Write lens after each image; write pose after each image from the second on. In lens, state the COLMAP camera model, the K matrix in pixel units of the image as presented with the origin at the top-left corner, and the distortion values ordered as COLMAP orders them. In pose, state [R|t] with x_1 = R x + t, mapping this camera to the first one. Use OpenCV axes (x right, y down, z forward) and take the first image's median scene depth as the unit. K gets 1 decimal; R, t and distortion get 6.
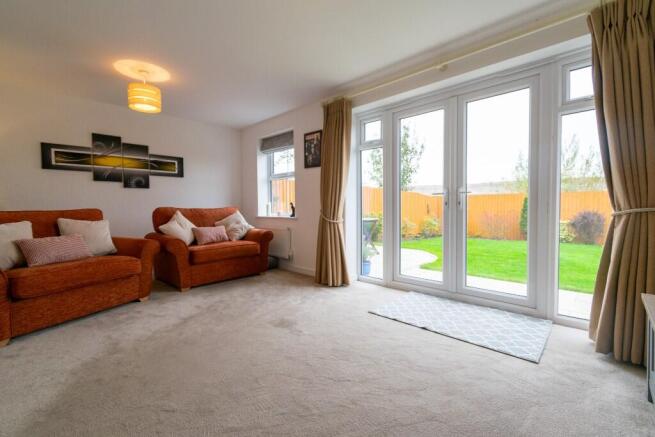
lens RADIAL K [[288.5, 0, 328.4], [0, 288.5, 215.7], [0, 0, 1]] dist [0.003048, 0.000182]
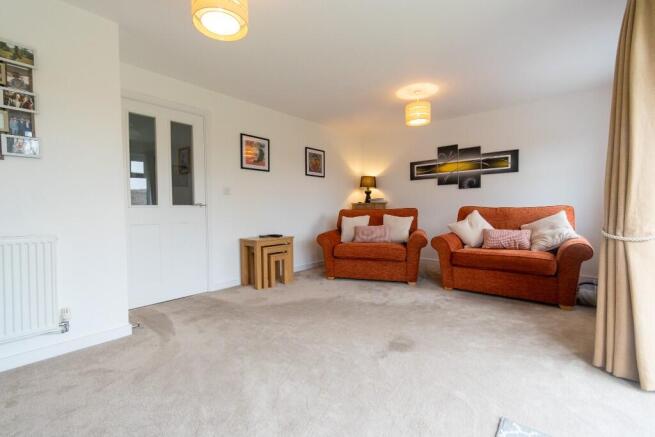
lens RADIAL K [[288.5, 0, 328.4], [0, 288.5, 215.7], [0, 0, 1]] dist [0.003048, 0.000182]
pose [[0.063482, 0.031873, -0.997474, 0.413253], [-0.021235, 0.999307, 0.030580, -0.017251], [0.997757, 0.019240, 0.064114, 0.451646]]
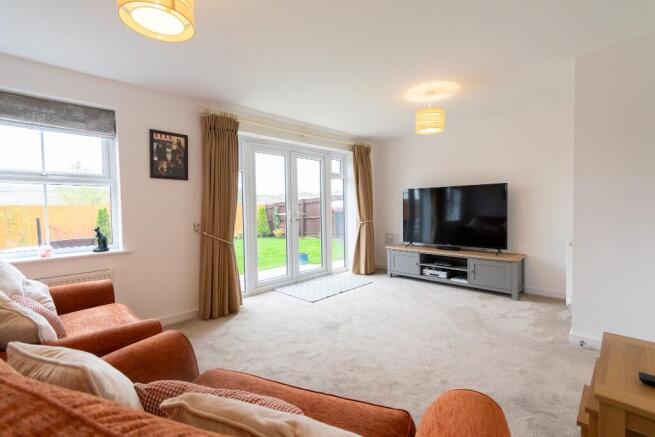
lens RADIAL K [[288.5, 0, 328.4], [0, 288.5, 215.7], [0, 0, 1]] dist [0.003048, 0.000182]
pose [[0.013663, -0.024542, 0.999605, -0.836632], [0.048213, 0.998552, 0.023857, -0.073342], [-0.998744, 0.047868, 0.014827, 0.604137]]
